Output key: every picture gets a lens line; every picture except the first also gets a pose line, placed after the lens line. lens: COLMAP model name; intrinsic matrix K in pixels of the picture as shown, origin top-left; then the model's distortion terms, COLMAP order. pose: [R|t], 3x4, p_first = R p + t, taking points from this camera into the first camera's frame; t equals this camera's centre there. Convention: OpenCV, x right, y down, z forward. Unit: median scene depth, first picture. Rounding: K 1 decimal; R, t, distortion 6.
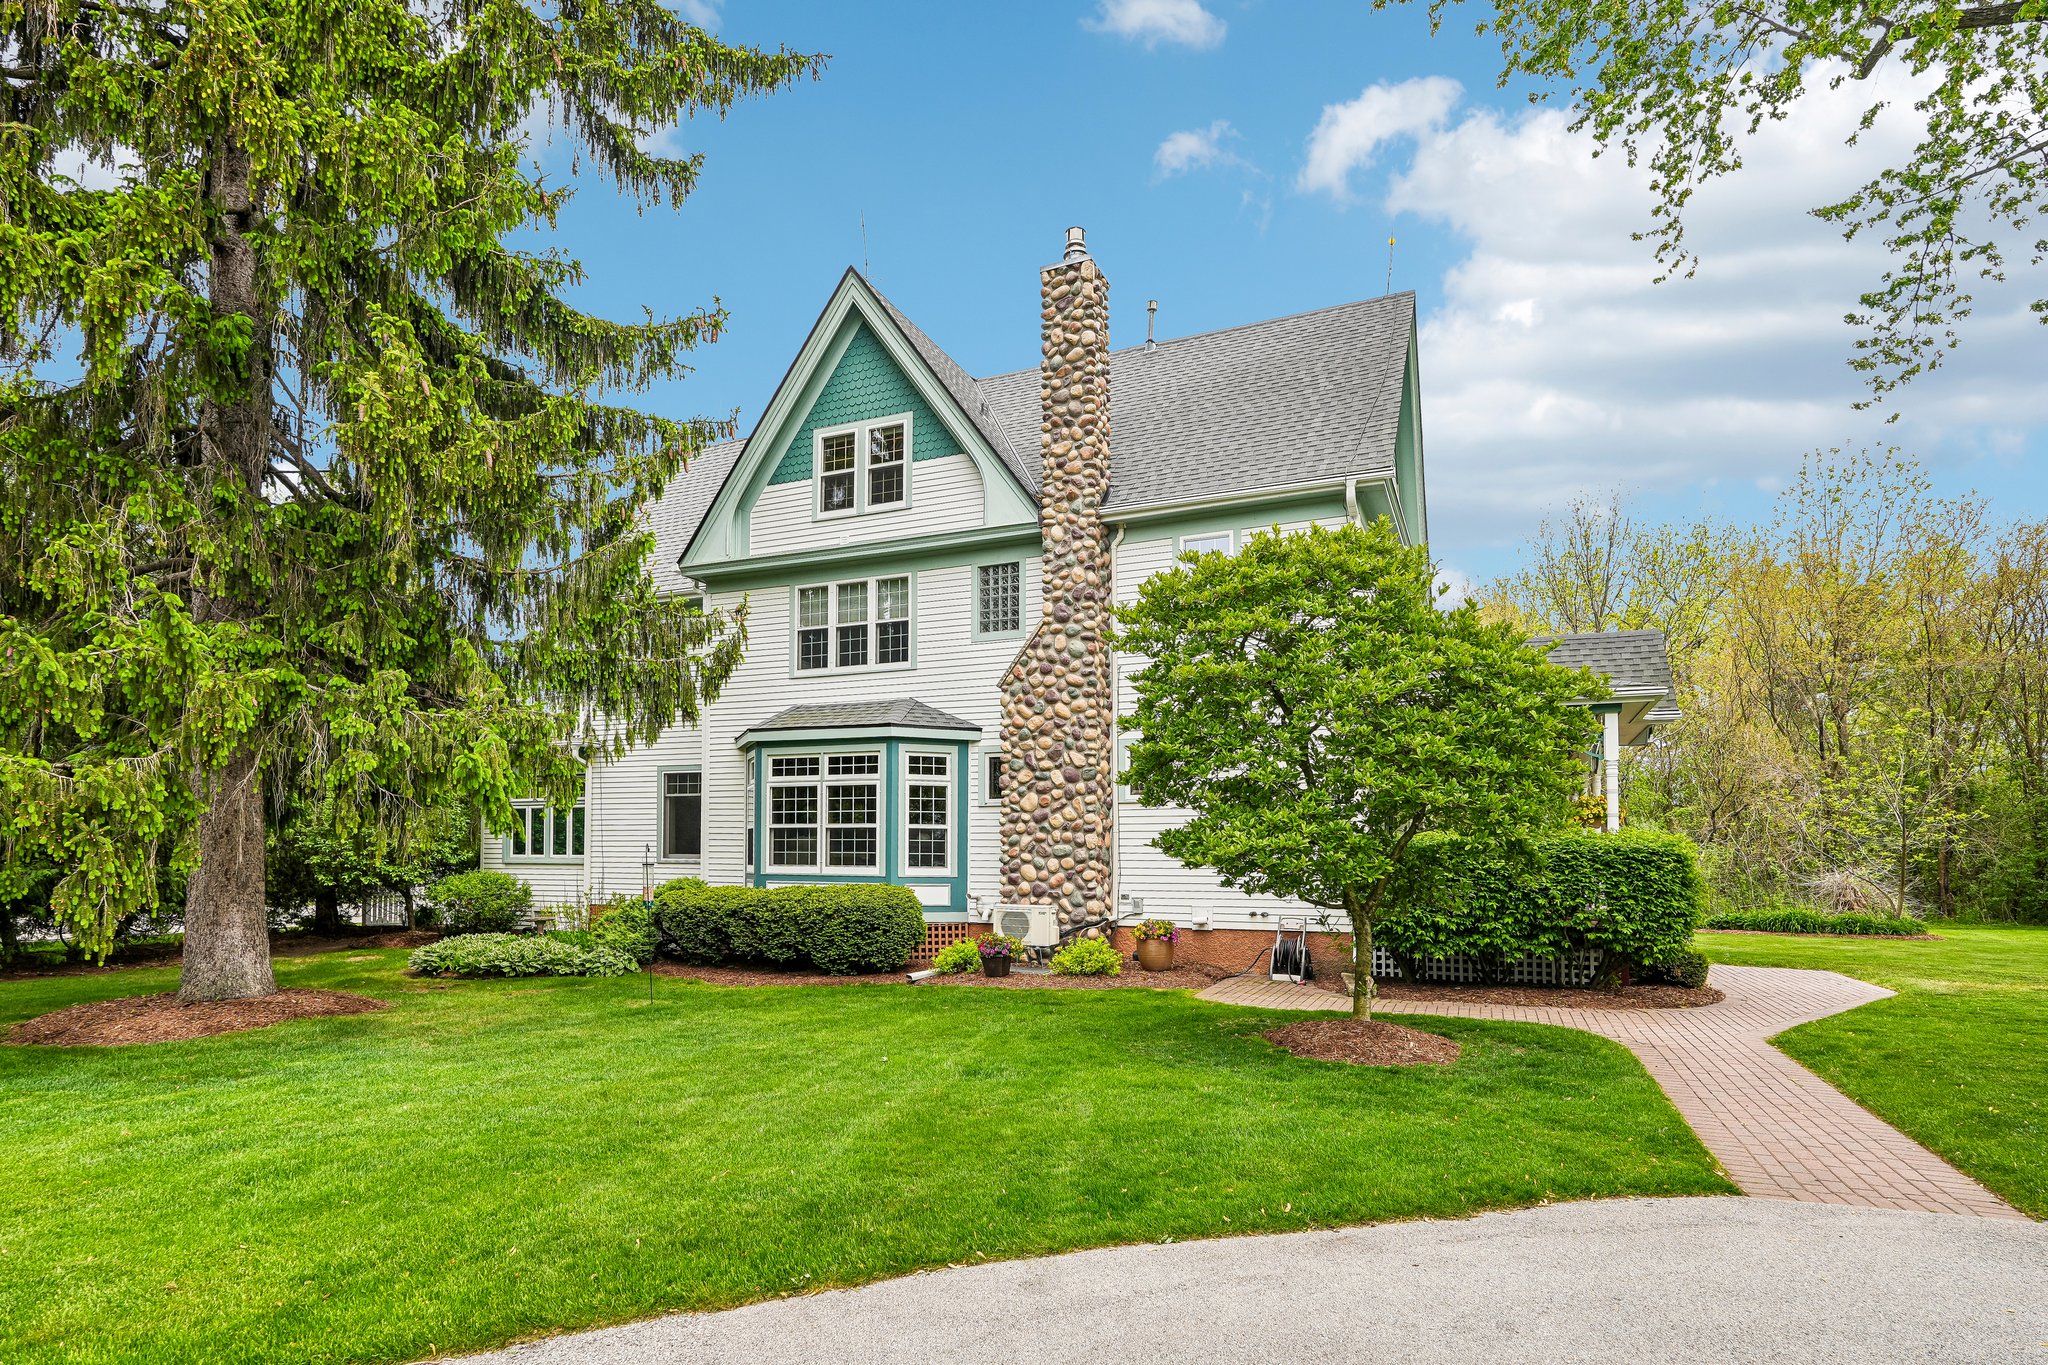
lens RADIAL K [[1114.7, 0, 988.0], [0, 1114.7, 832.5], [0, 0, 1]] dist [-0.007083, -0.001746]
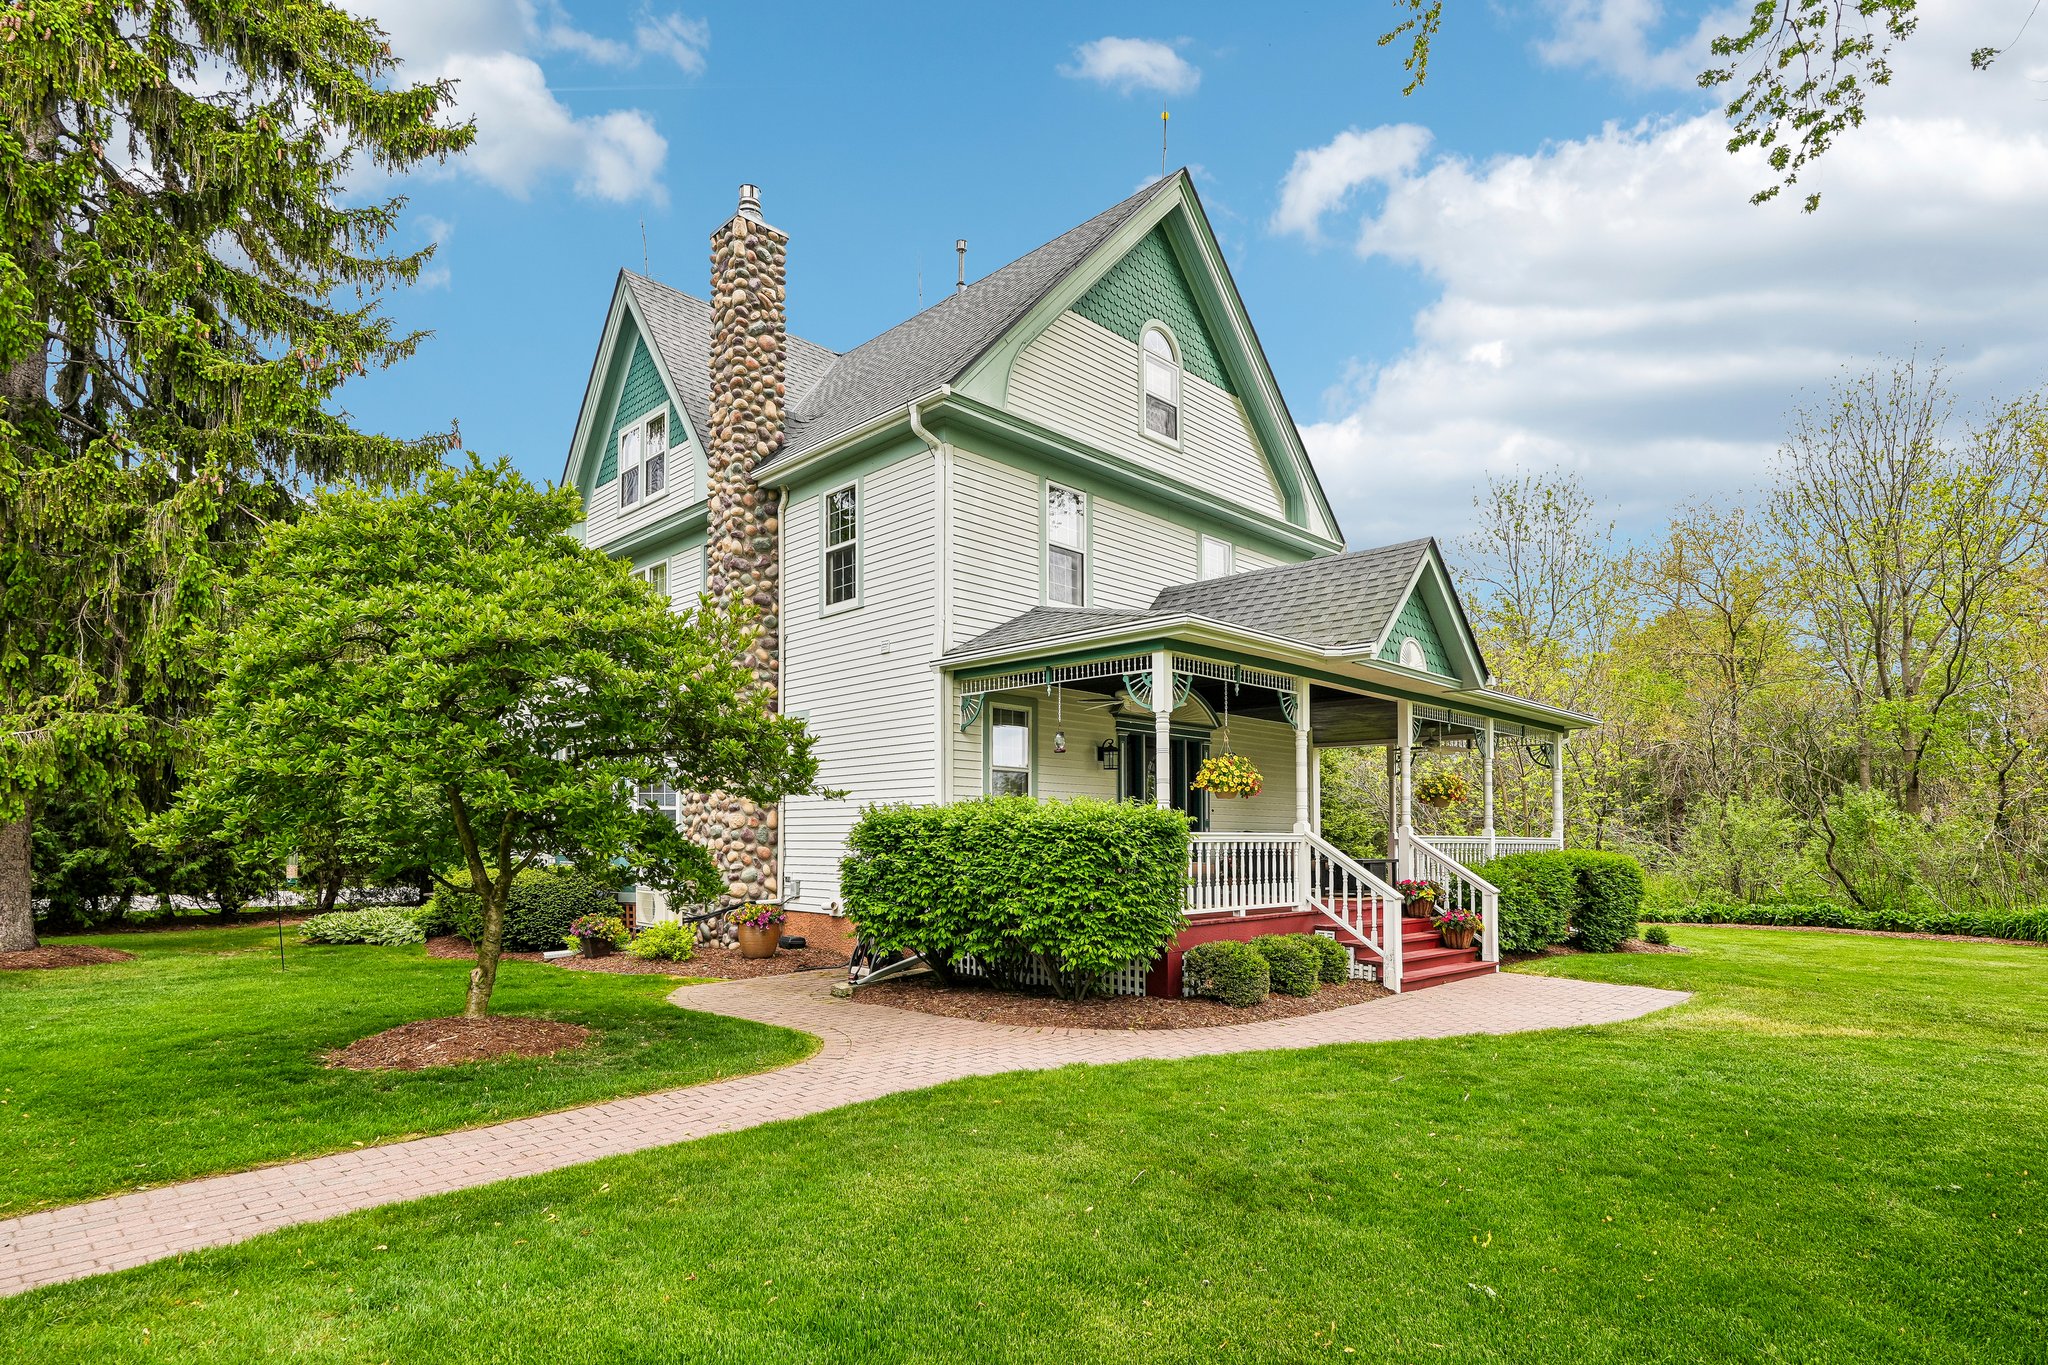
lens RADIAL K [[1114.7, 0, 987.4], [0, 1114.7, 819.3], [0, 0, 1]] dist [-0.007083, -0.001746]
pose [[0.934211, -0.010994, -0.356552, 0.622369], [0.011034, 0.999937, -0.001923, 0.010706], [0.356551, -0.002138, 0.934274, 0.175723]]
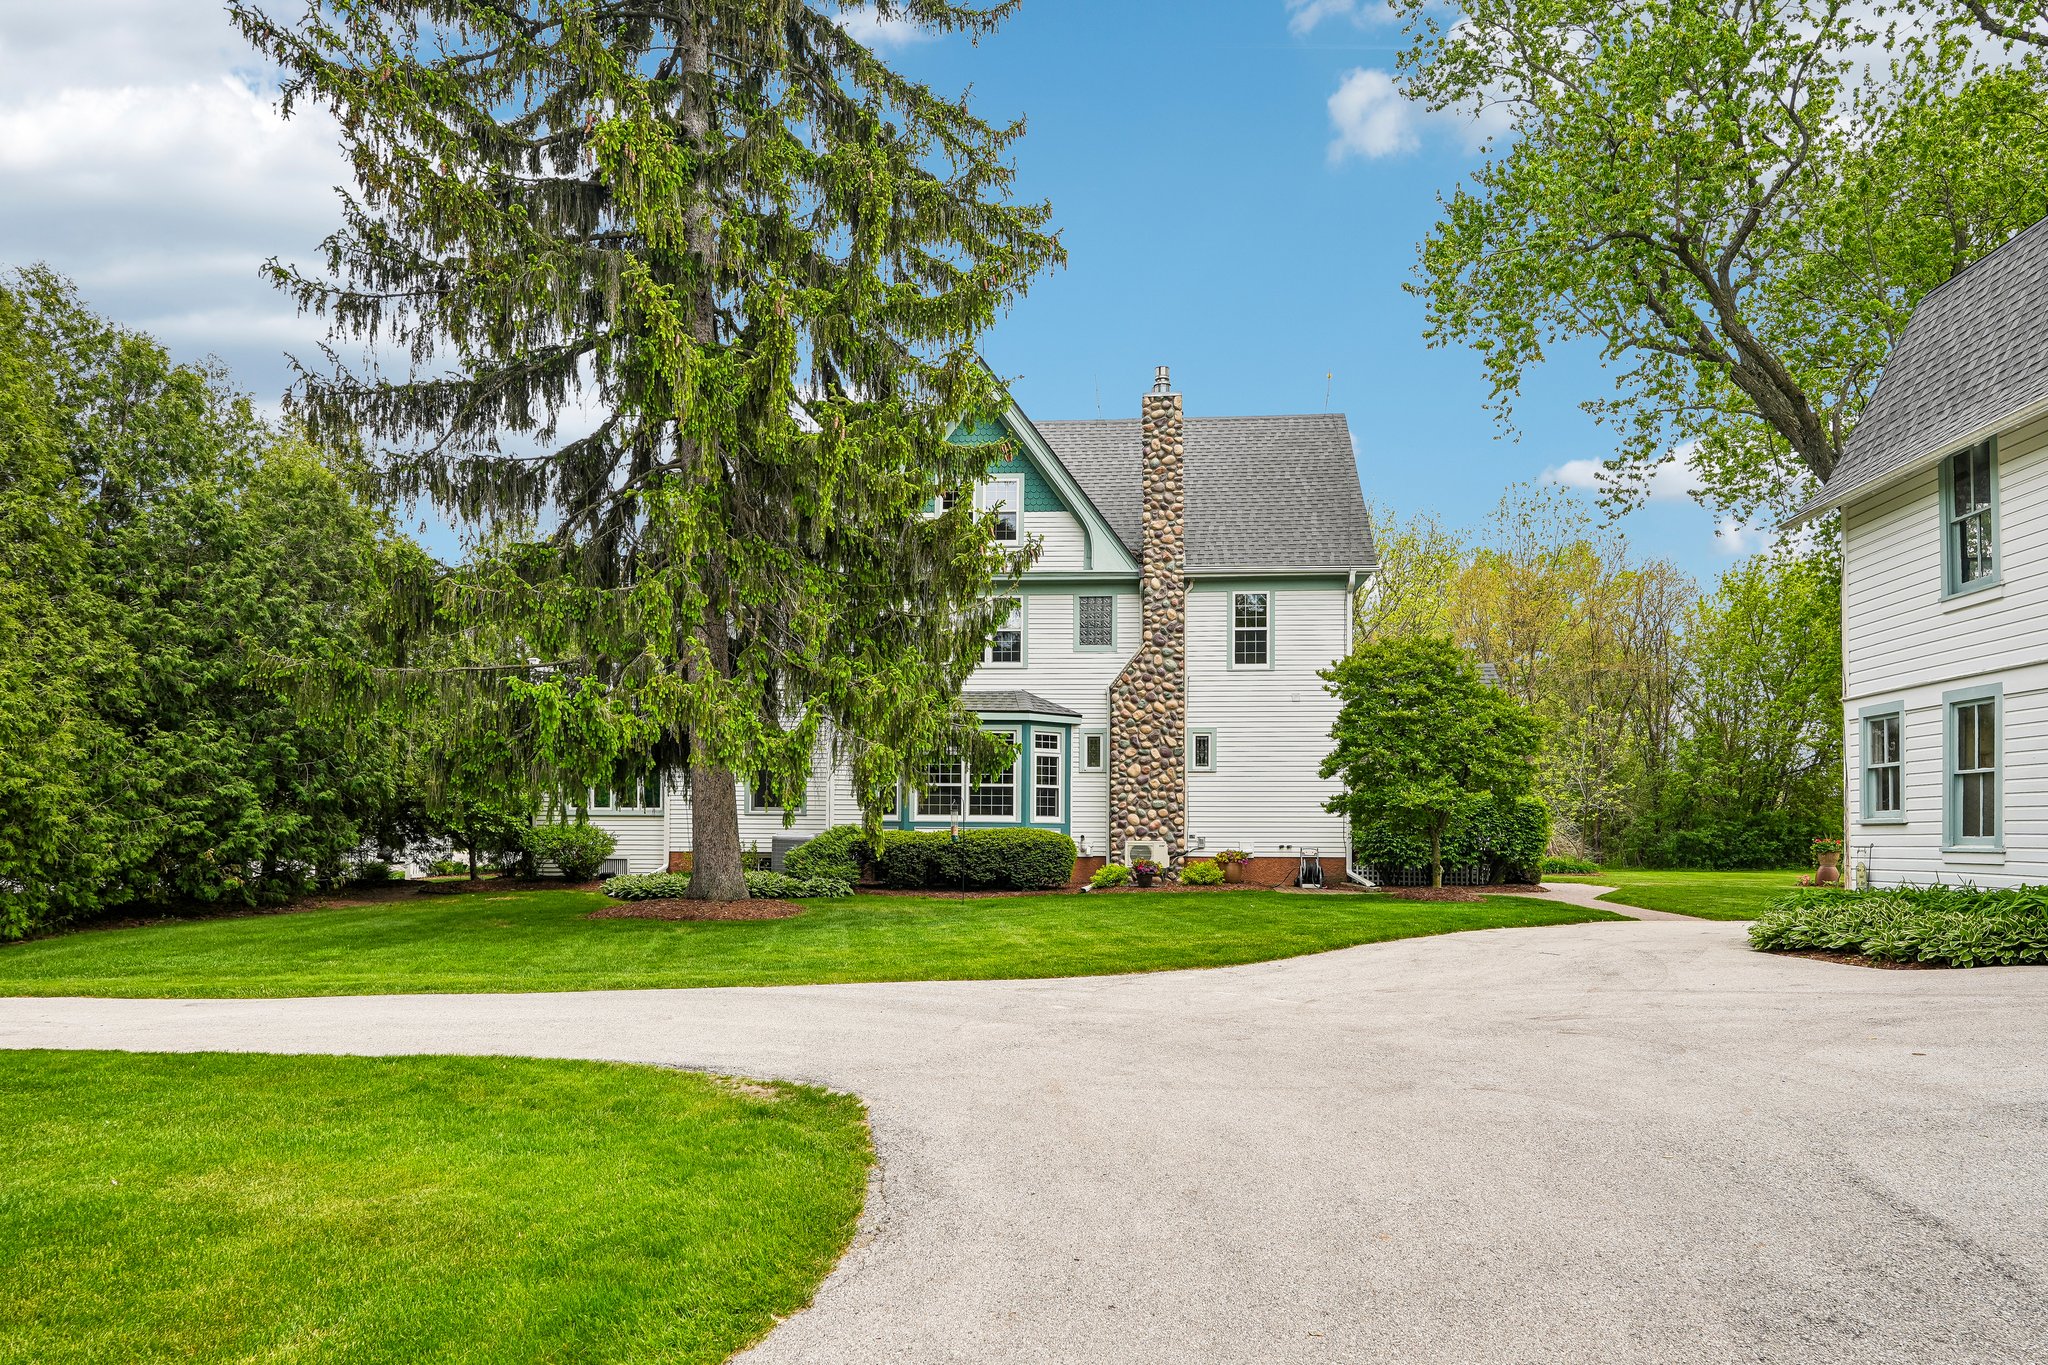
lens RADIAL K [[1359.8, 0, 1038.4], [0, 1359.8, 816.9], [0, 0, 1]] dist [0.003787, -0.002054]
pose [[0.939379, 0.003588, 0.342861, -0.677316], [-0.009583, 0.999829, 0.015794, 0.006116], [-0.342746, -0.018122, 0.939253, -0.599712]]
